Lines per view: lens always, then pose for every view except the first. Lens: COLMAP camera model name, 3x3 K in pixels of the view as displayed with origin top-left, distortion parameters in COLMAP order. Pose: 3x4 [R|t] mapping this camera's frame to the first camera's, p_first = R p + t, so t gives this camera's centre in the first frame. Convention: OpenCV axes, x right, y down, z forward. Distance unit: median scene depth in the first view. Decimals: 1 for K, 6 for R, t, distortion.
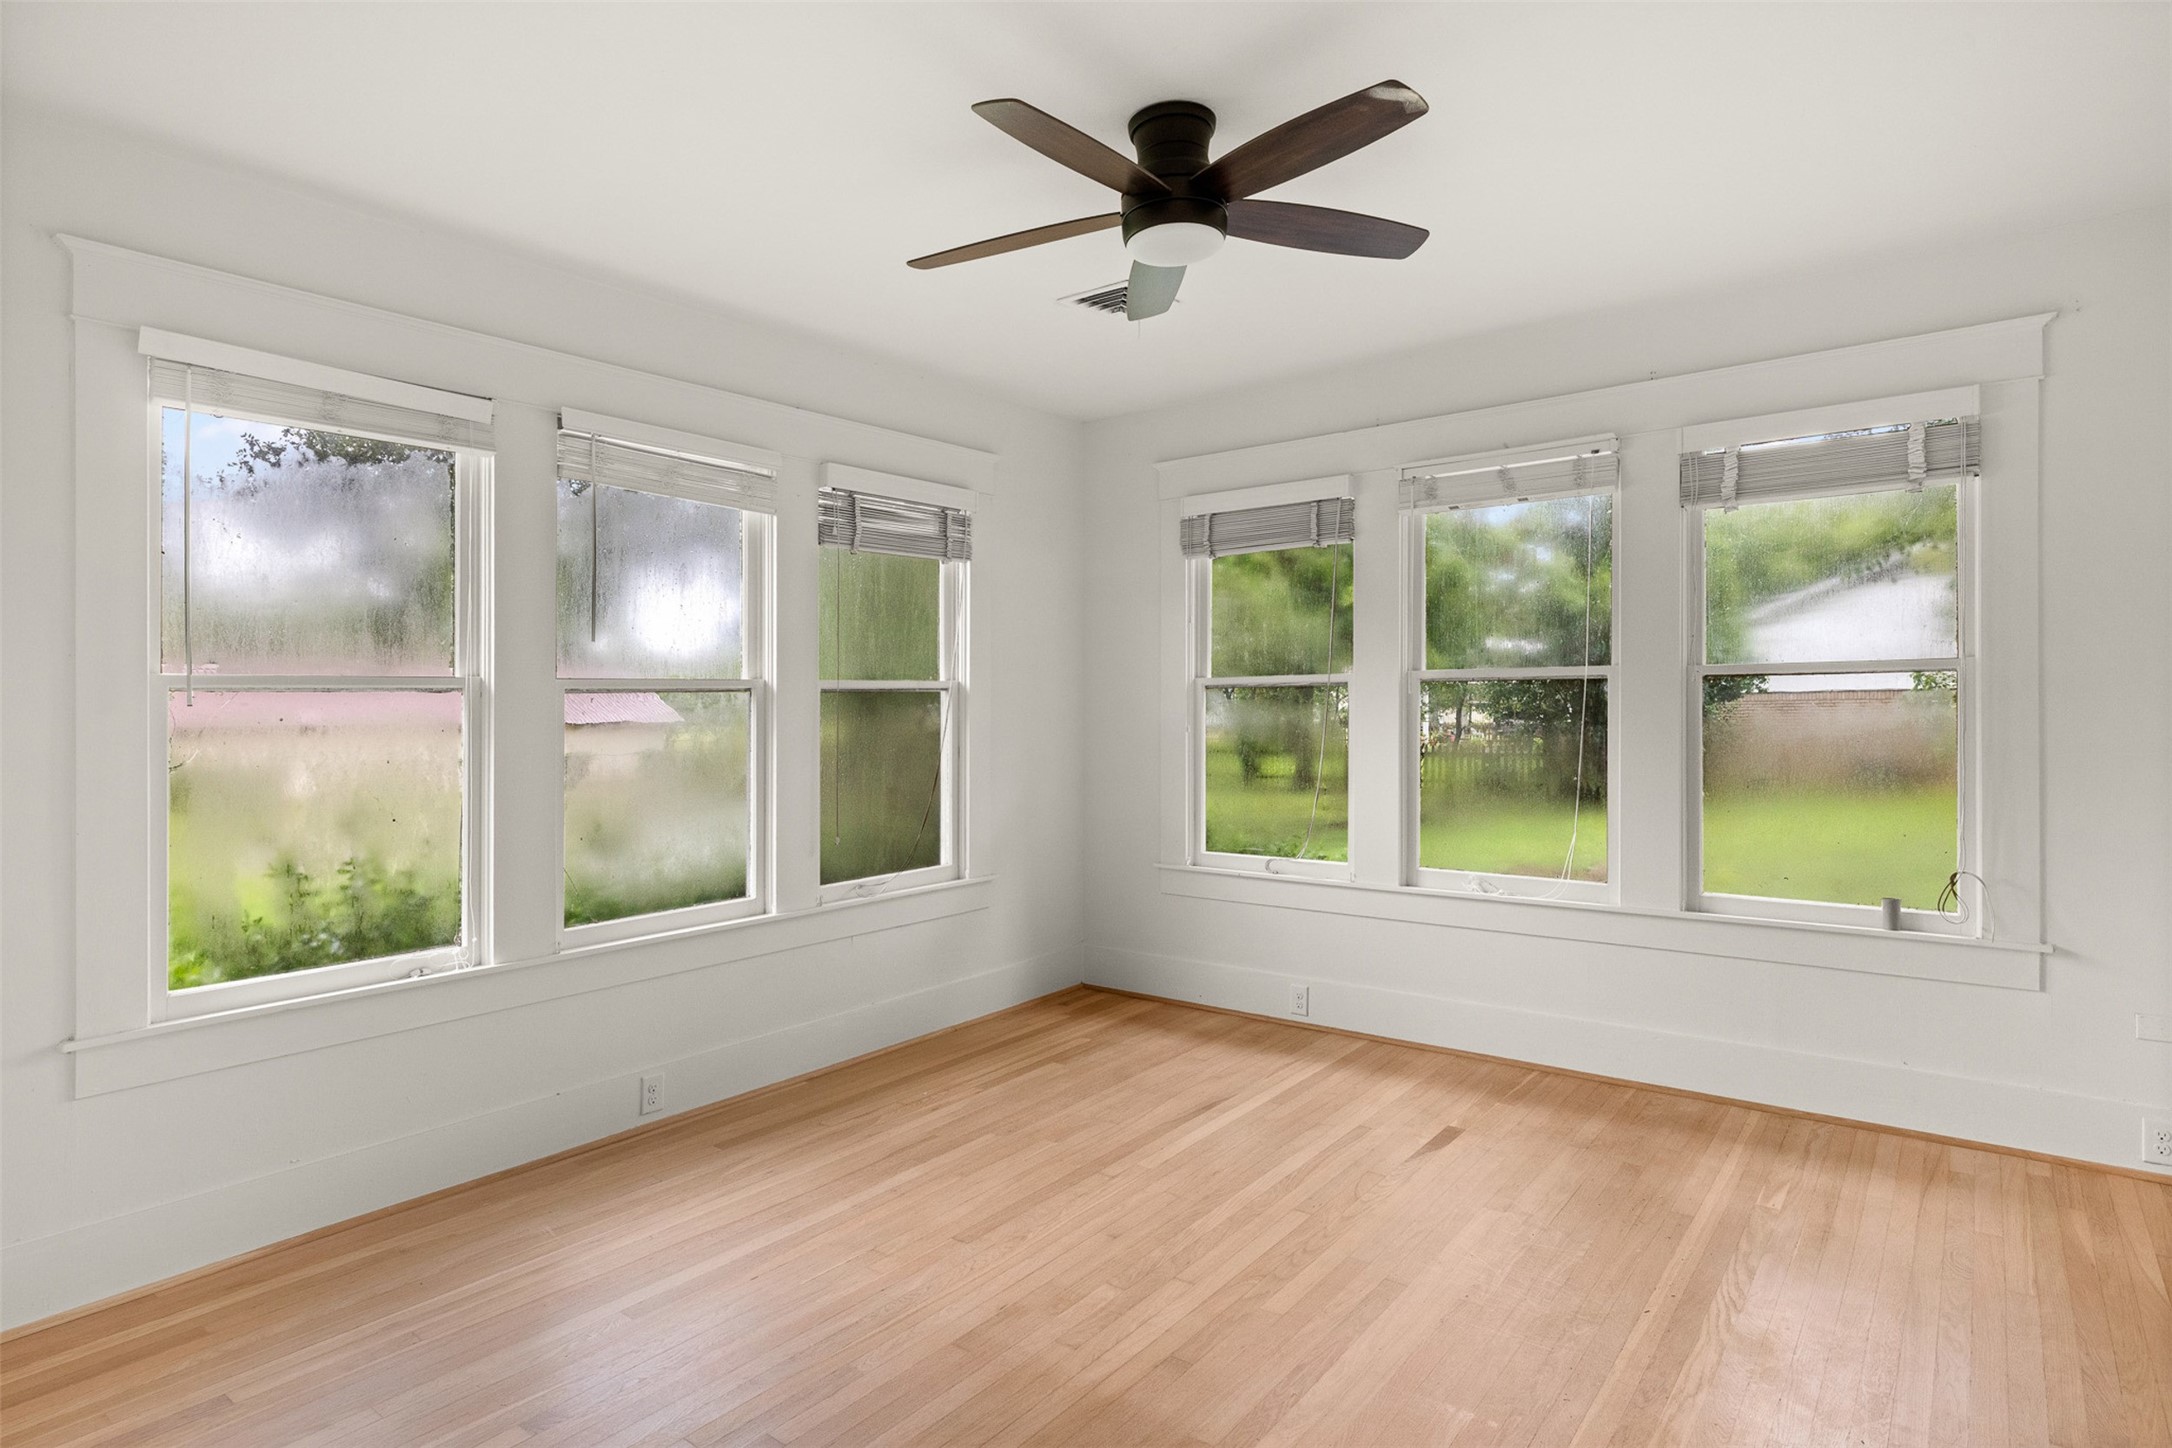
lens RADIAL K [[1157.9, 0, 1086.0], [0, 1157.9, 724.0], [0, 0, 1]] dist [-0.001461, -0.000288]
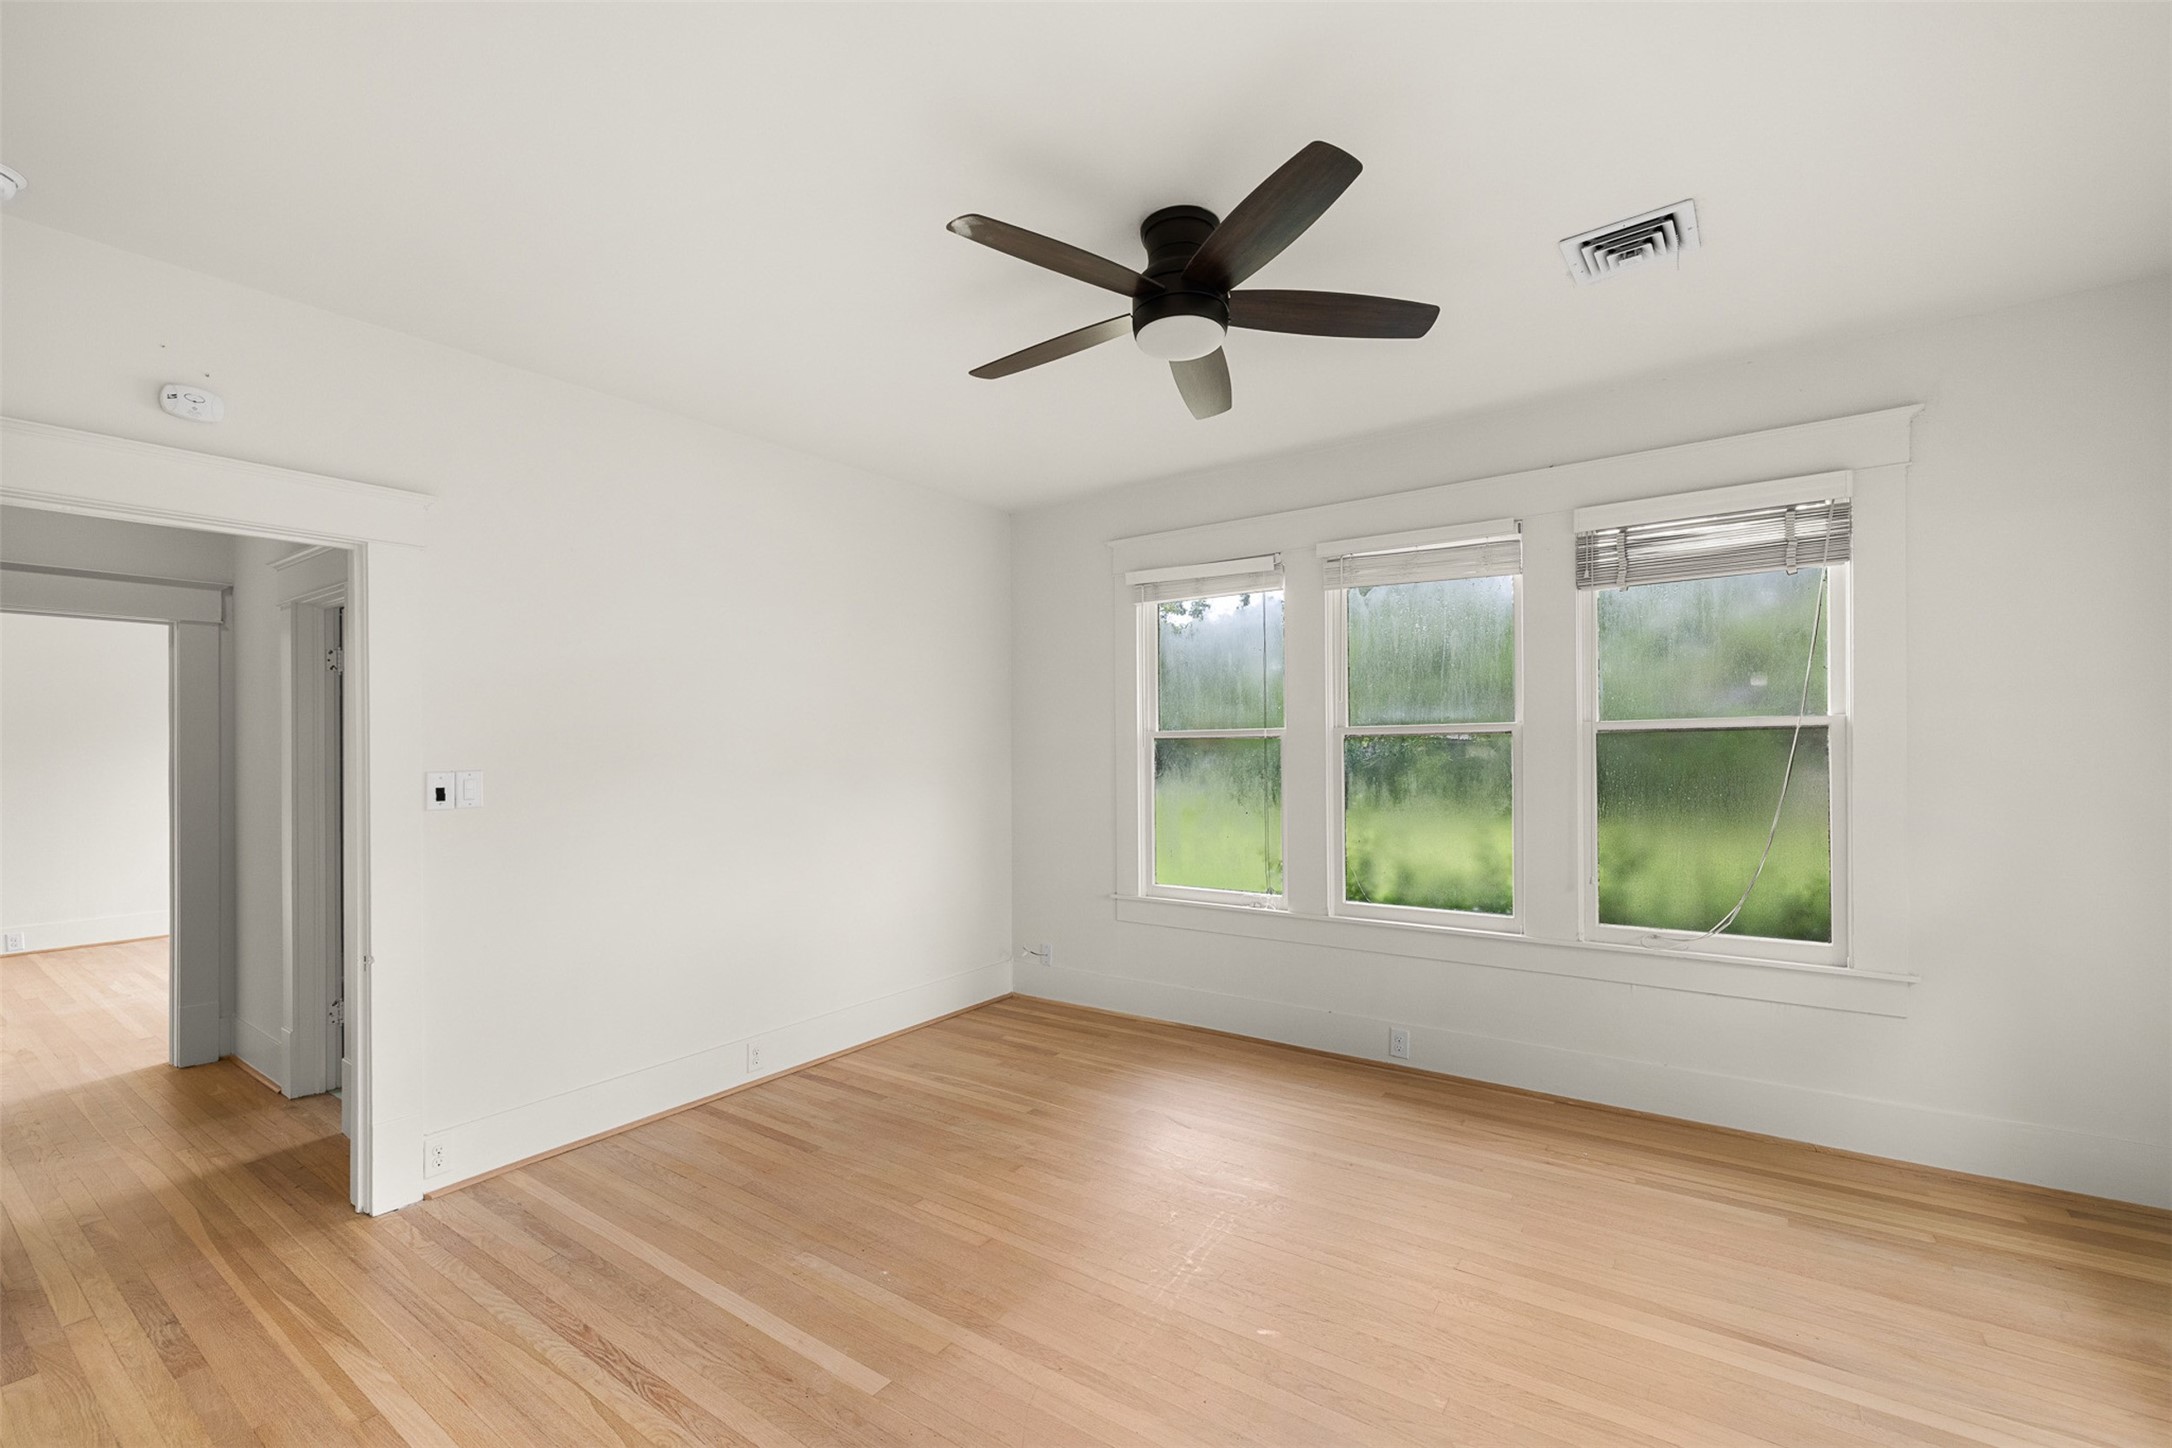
lens RADIAL K [[931.3, 0, 1078.2], [0, 931.3, 753.4], [0, 0, 1]] dist [-0.001064, 0.000816]
pose [[0.034056, 0.018005, -0.999258, 0.667899], [-0.009097, 0.999802, 0.017705, -0.023404], [0.999379, 0.008488, 0.034213, 0.608287]]
